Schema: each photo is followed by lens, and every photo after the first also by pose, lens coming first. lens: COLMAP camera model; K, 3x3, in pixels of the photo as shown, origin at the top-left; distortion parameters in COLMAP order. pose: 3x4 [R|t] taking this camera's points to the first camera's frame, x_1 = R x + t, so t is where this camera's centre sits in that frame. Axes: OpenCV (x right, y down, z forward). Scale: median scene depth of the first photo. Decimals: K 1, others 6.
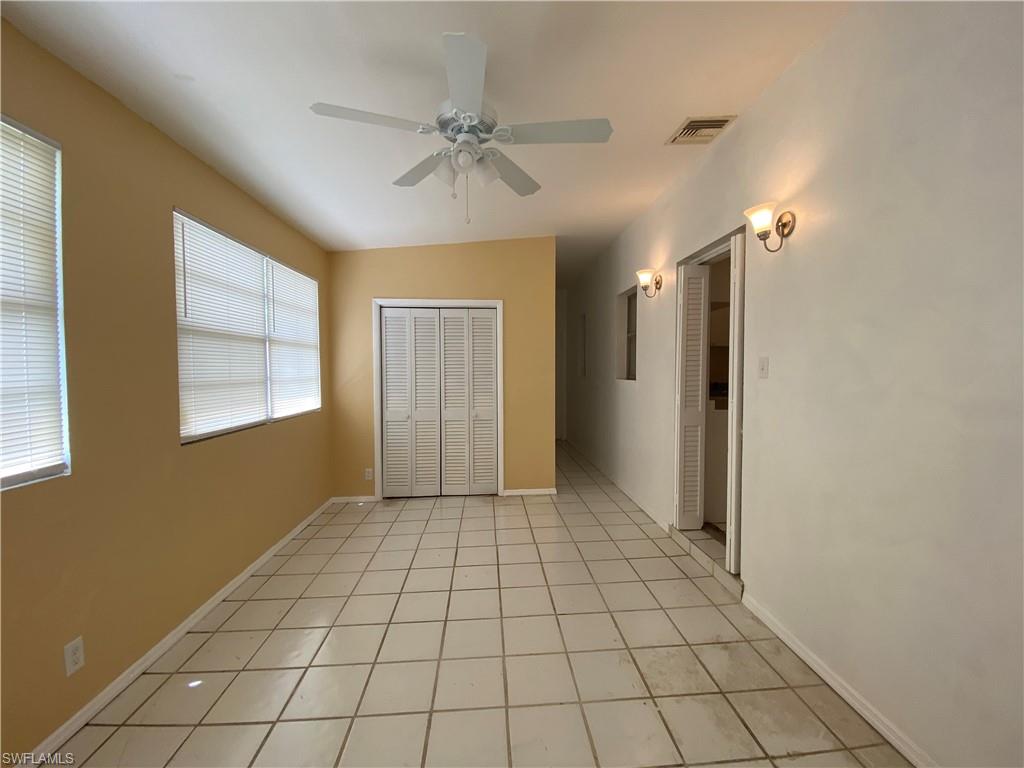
lens RADIAL K [[414.7, 0, 515.6], [0, 414.7, 383.2], [0, 0, 1]] dist [0.026702, -0.024045]
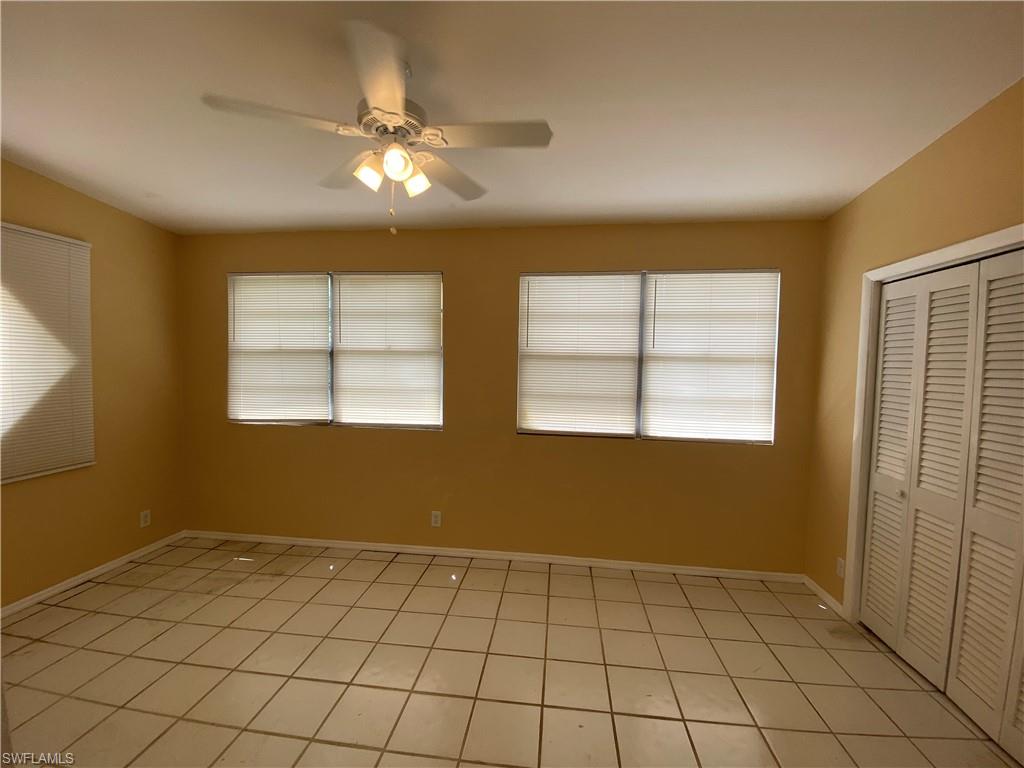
lens RADIAL K [[414.7, 0, 515.6], [0, 414.7, 383.2], [0, 0, 1]] dist [0.026702, -0.024045]
pose [[-0.198392, 0.042472, -0.979202, 0.421831], [-0.053646, 0.997092, 0.054117, -0.073206], [0.978653, 0.063267, -0.195537, 0.839926]]
